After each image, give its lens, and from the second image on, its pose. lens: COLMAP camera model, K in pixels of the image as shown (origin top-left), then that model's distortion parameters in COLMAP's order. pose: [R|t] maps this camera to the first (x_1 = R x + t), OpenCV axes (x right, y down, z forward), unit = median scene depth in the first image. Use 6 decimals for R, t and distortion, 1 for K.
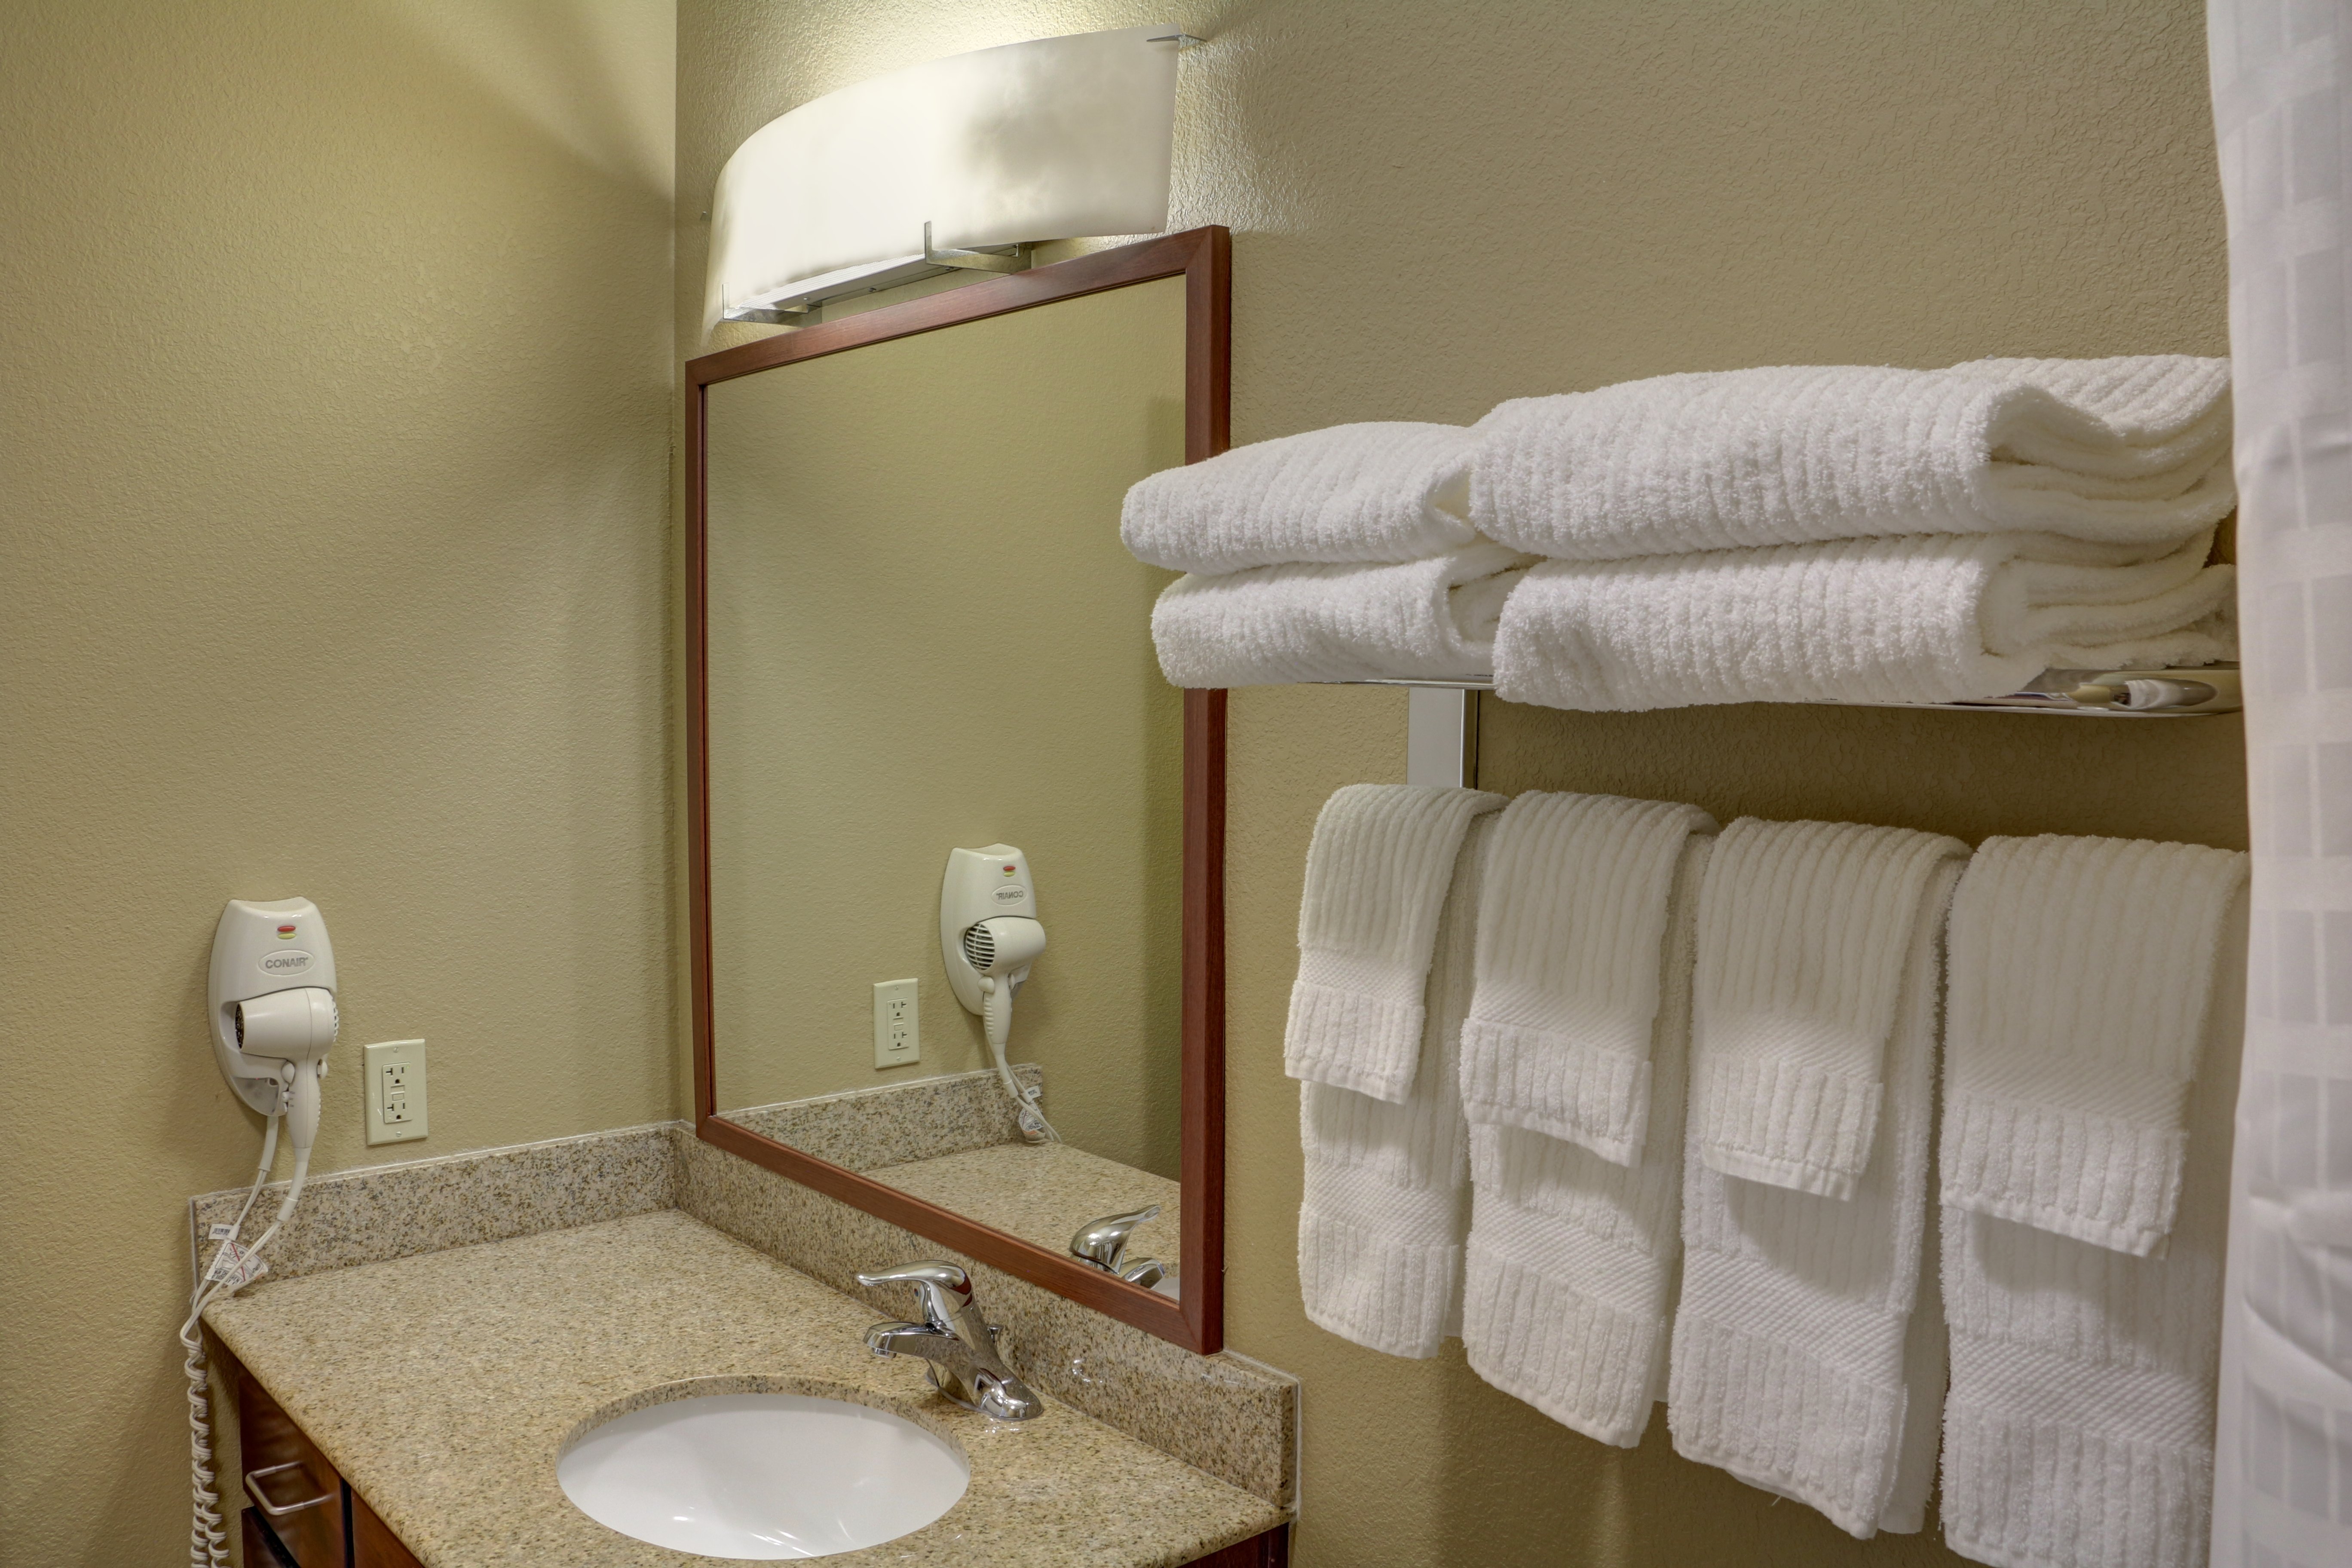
lens RADIAL K [[1852.4, 0, 1174.5], [0, 1852.4, 774.9], [0, 0, 1]] dist [-0.103165, 0.008107]
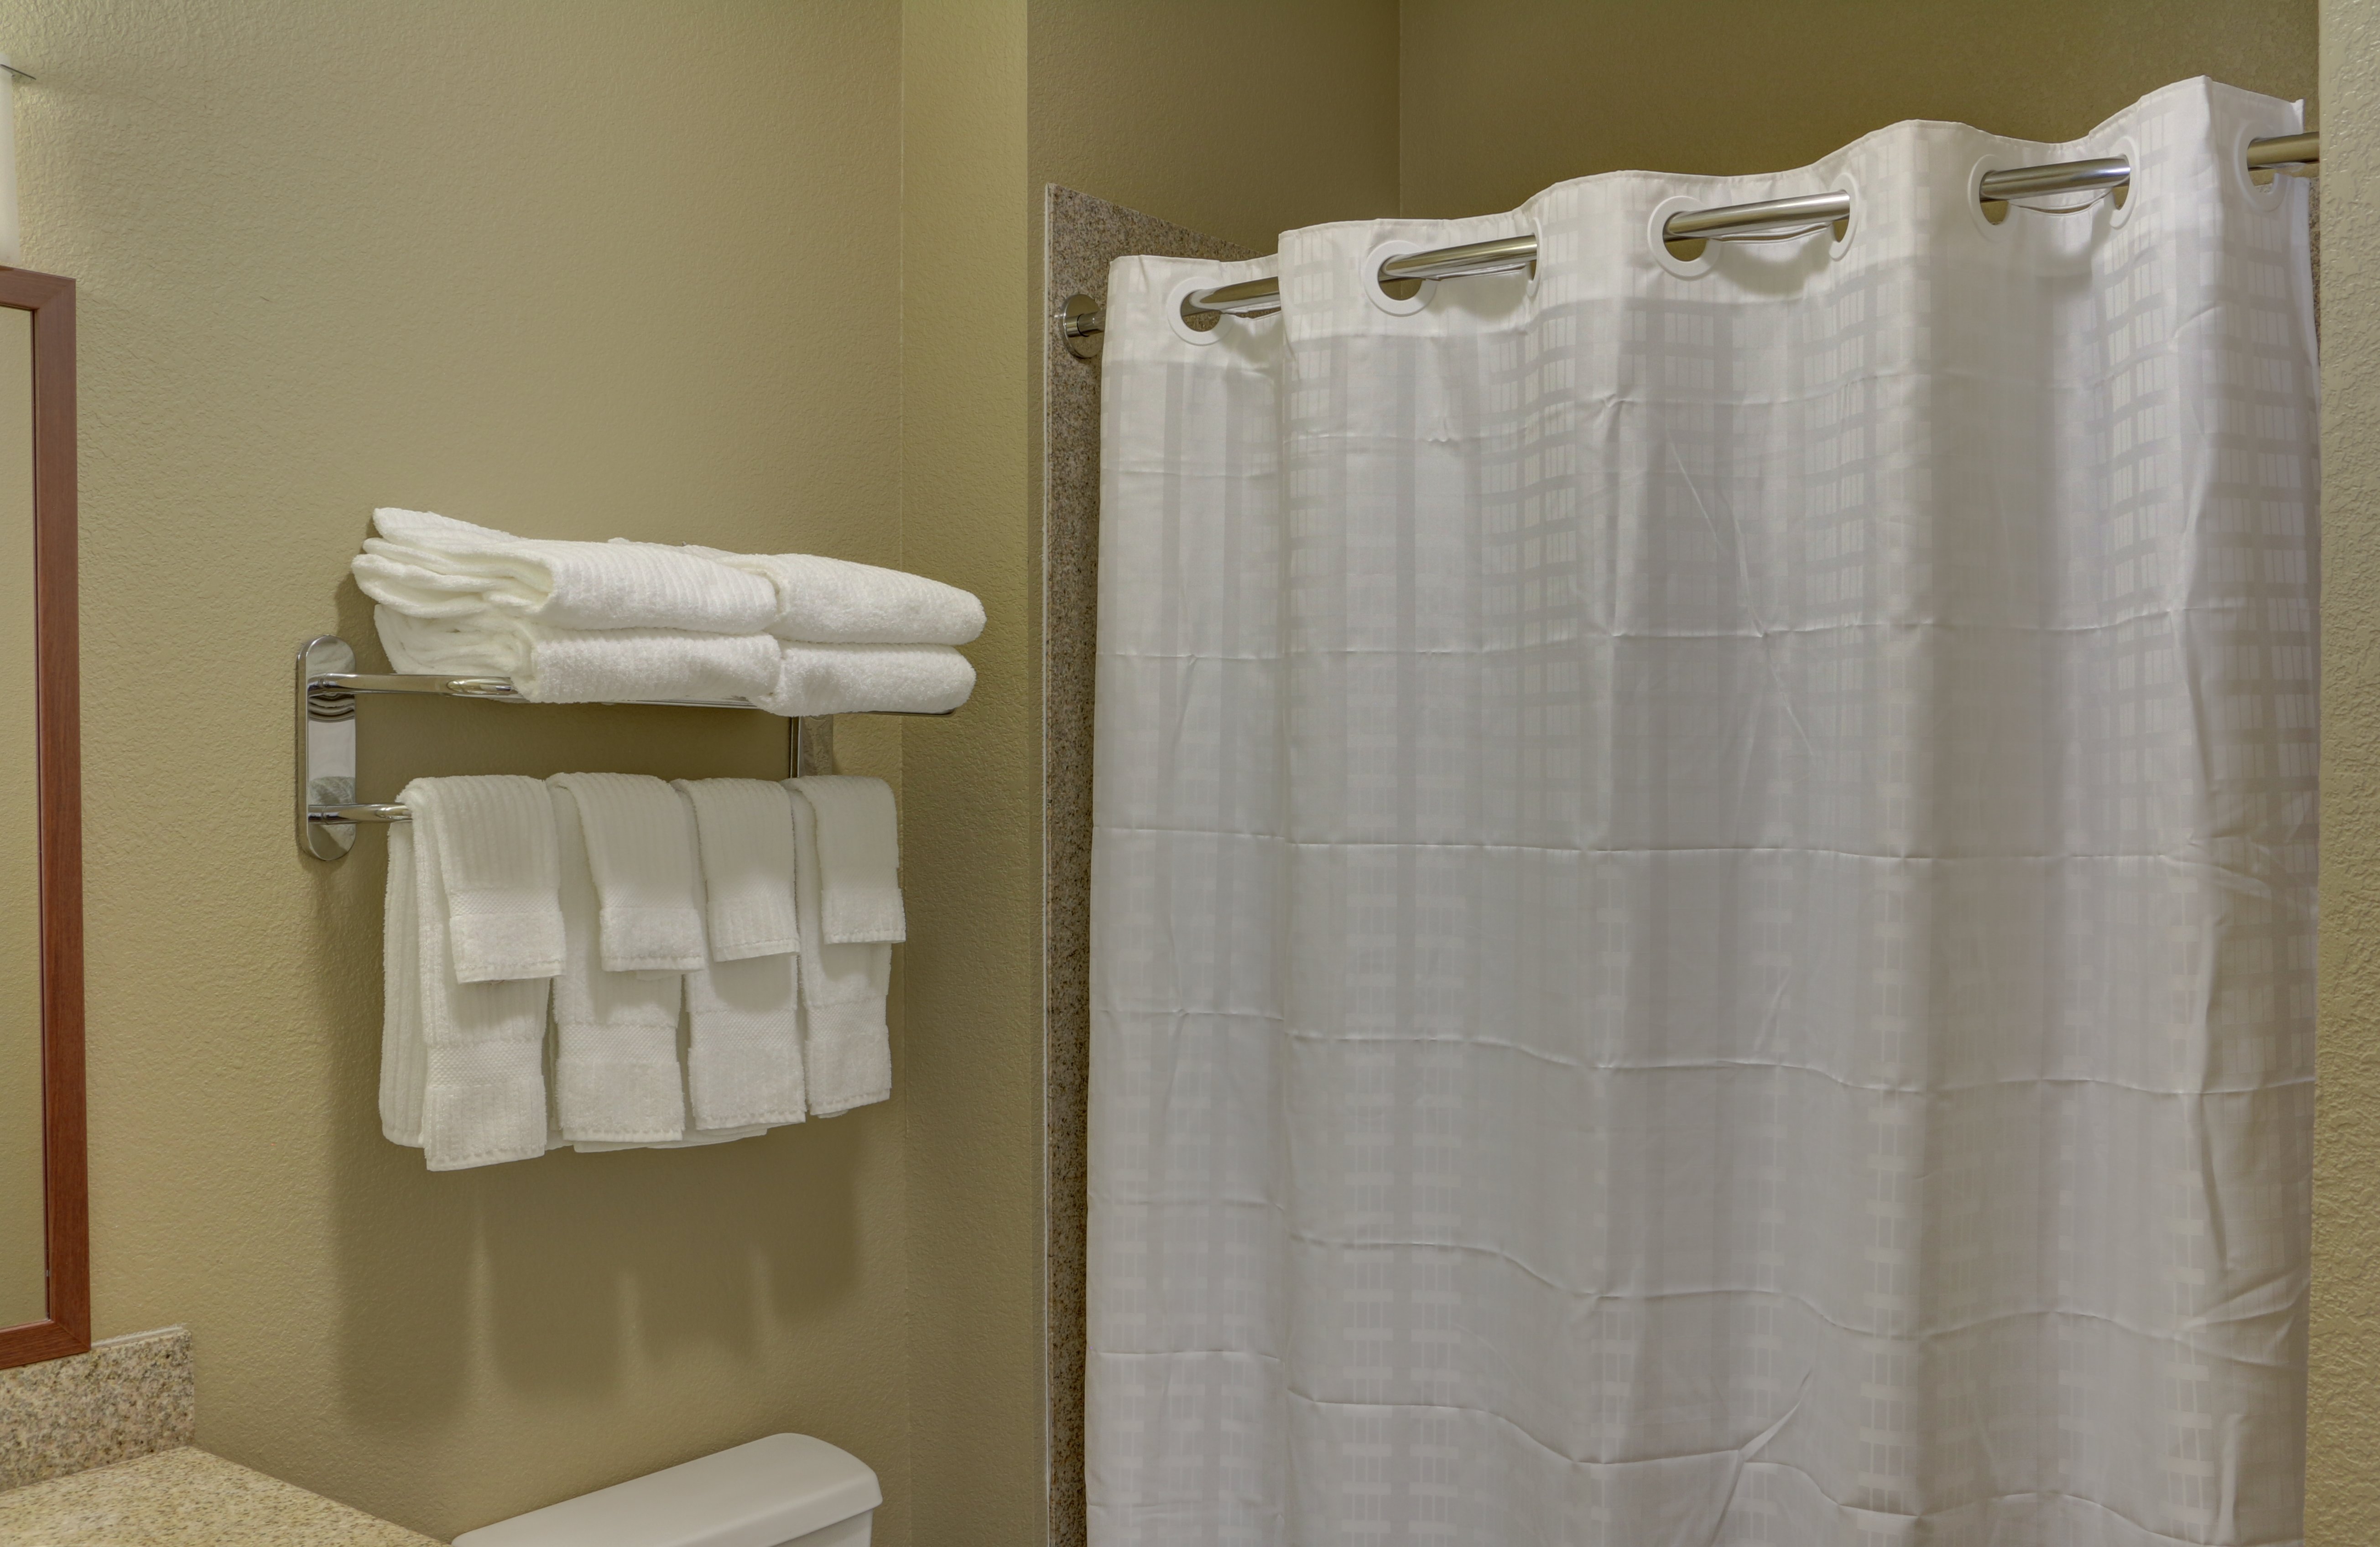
lens RADIAL K [[2306.4, 0, 1194.0], [0, 2306.4, 775.7], [0, 0, 1]] dist [-0.057955, 0.000000]
pose [[-0.173908, -0.008094, 0.984729, -1.755177], [0.061231, 0.997942, 0.019016, 0.007209], [-0.982856, 0.063603, -0.173055, 0.763797]]
